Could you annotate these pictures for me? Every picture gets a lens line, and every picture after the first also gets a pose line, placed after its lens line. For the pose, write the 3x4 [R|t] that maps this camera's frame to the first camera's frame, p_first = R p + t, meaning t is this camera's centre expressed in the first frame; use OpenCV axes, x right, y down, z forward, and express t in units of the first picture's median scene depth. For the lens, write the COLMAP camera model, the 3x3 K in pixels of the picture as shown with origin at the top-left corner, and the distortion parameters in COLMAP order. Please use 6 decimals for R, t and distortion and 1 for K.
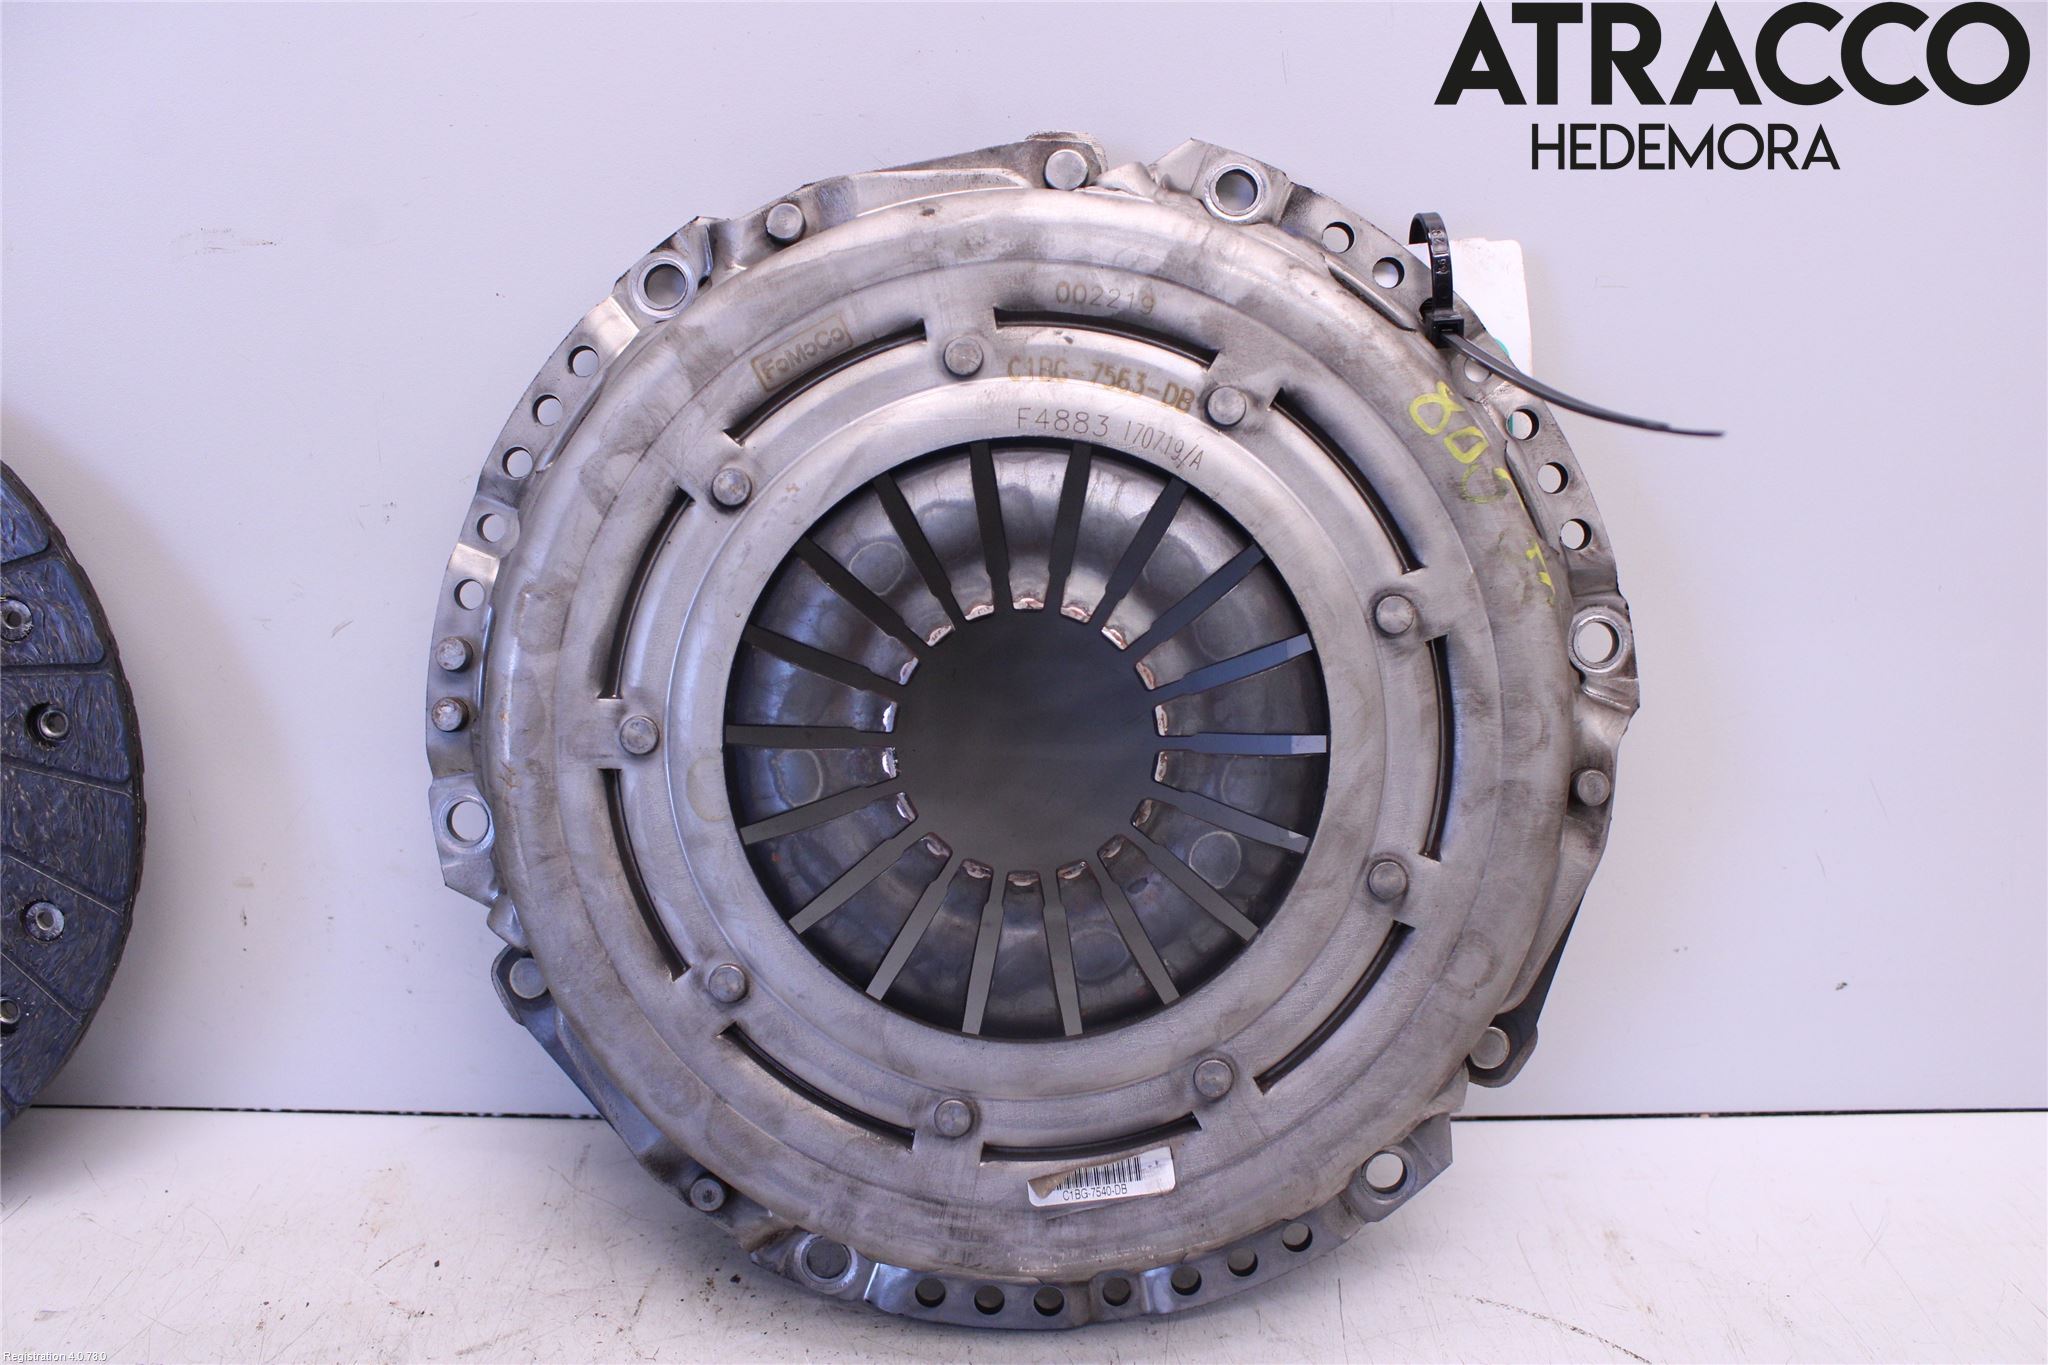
lens RADIAL K [[1865.0, 0, 1024.0], [0, 1865.0, 682.5], [0, 0, 1]] dist [-0.004687, 0.001219]
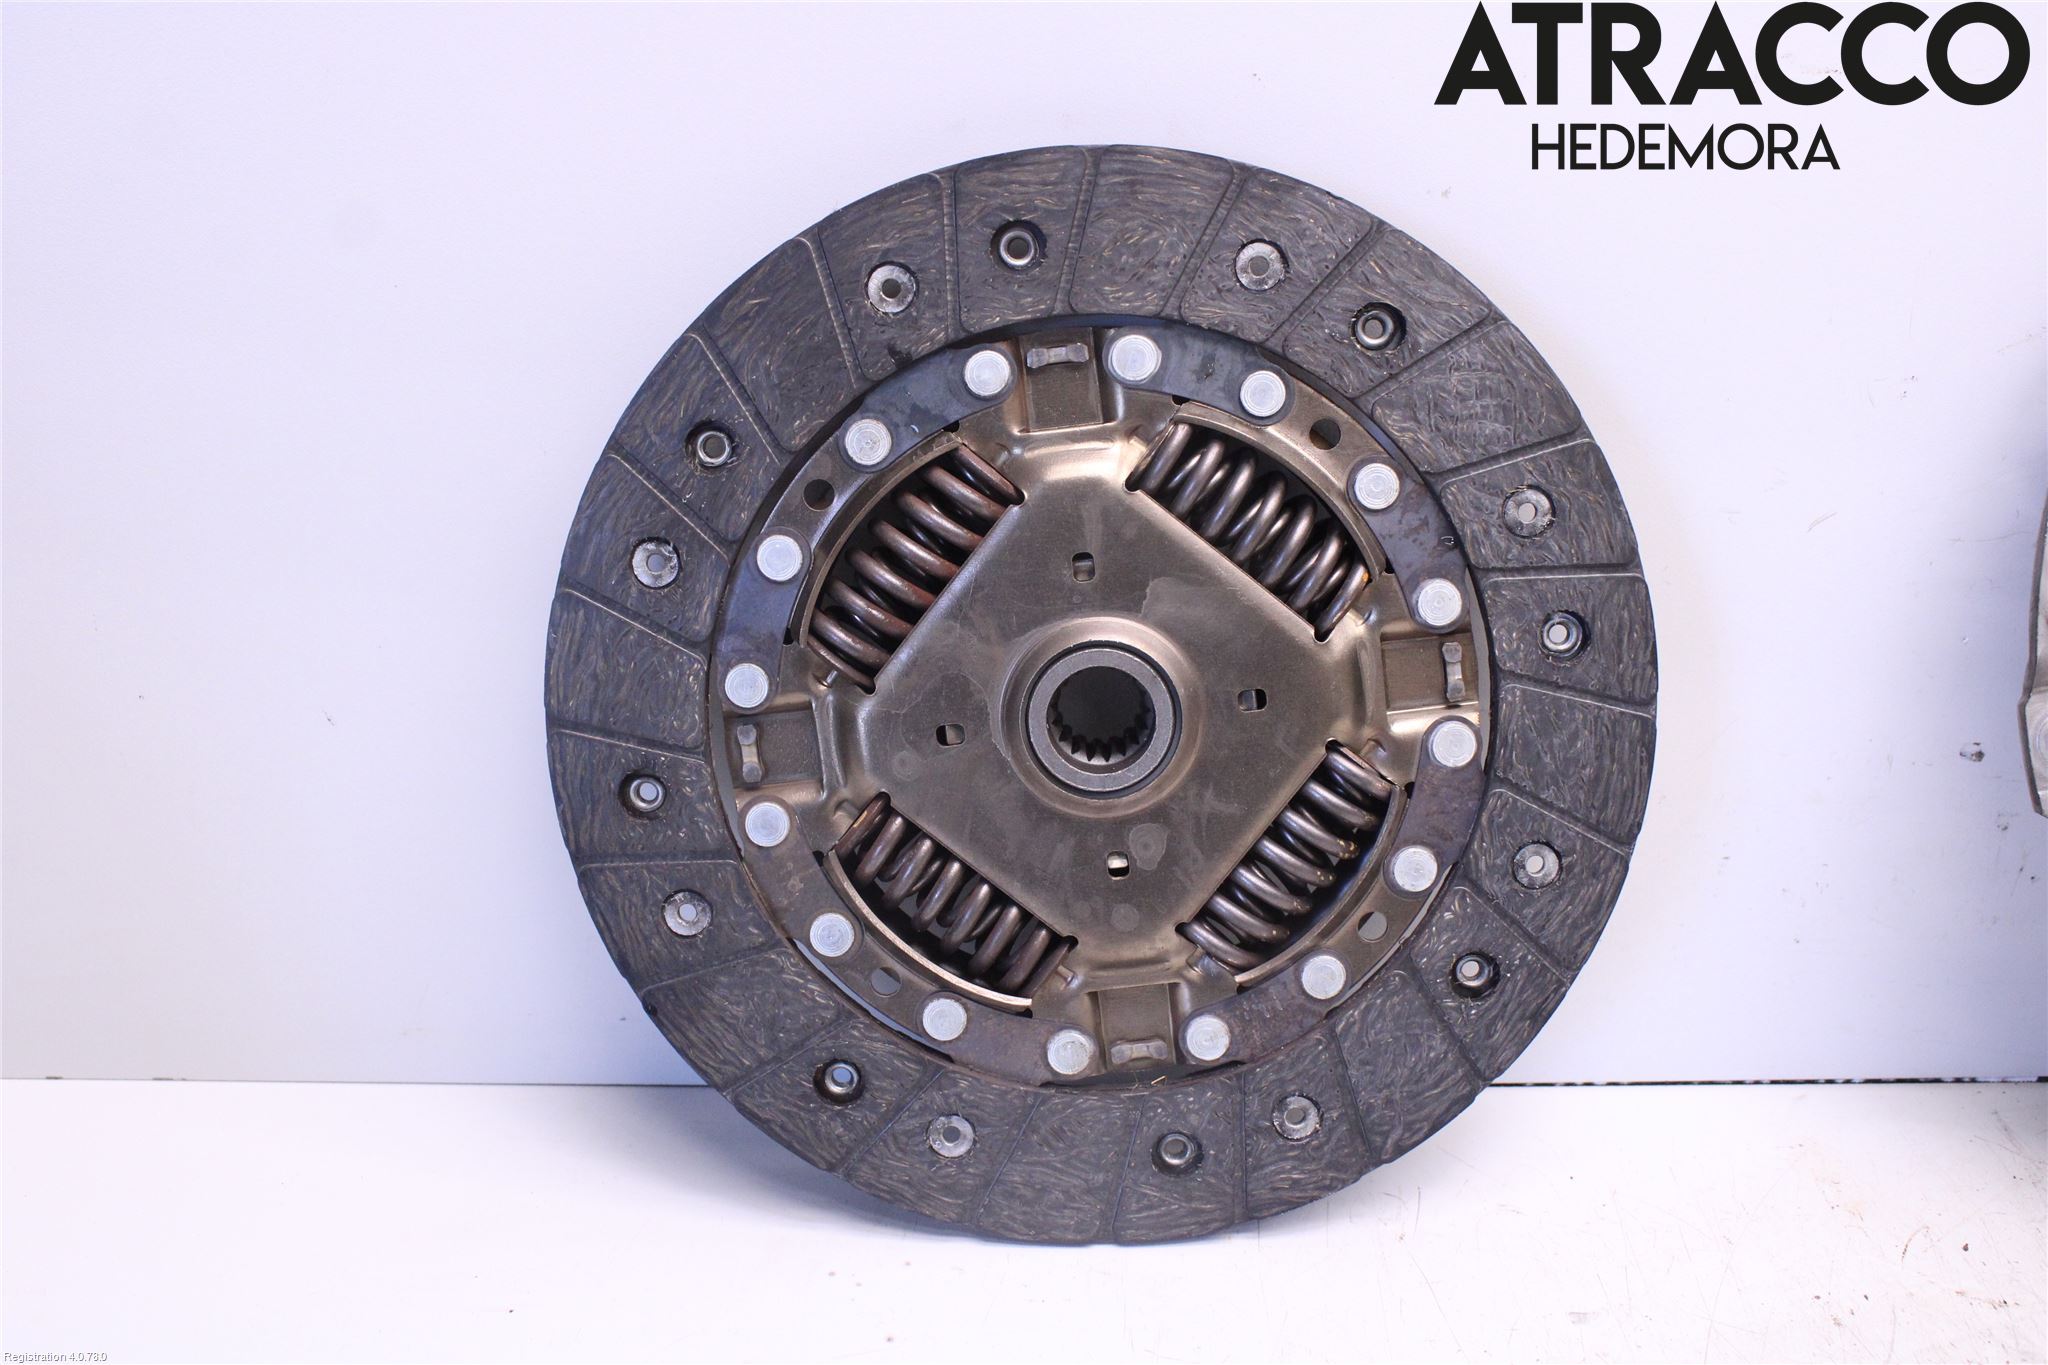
lens RADIAL K [[2164.6, 0, 1024.0], [0, 2164.6, 682.5], [0, 0, 1]] dist [0.000136, 0.002953]
pose [[0.996634, -0.014759, 0.080644, -0.109070], [0.011983, 0.999323, 0.034798, 0.000868], [-0.081103, -0.033714, 0.996135, 0.004334]]
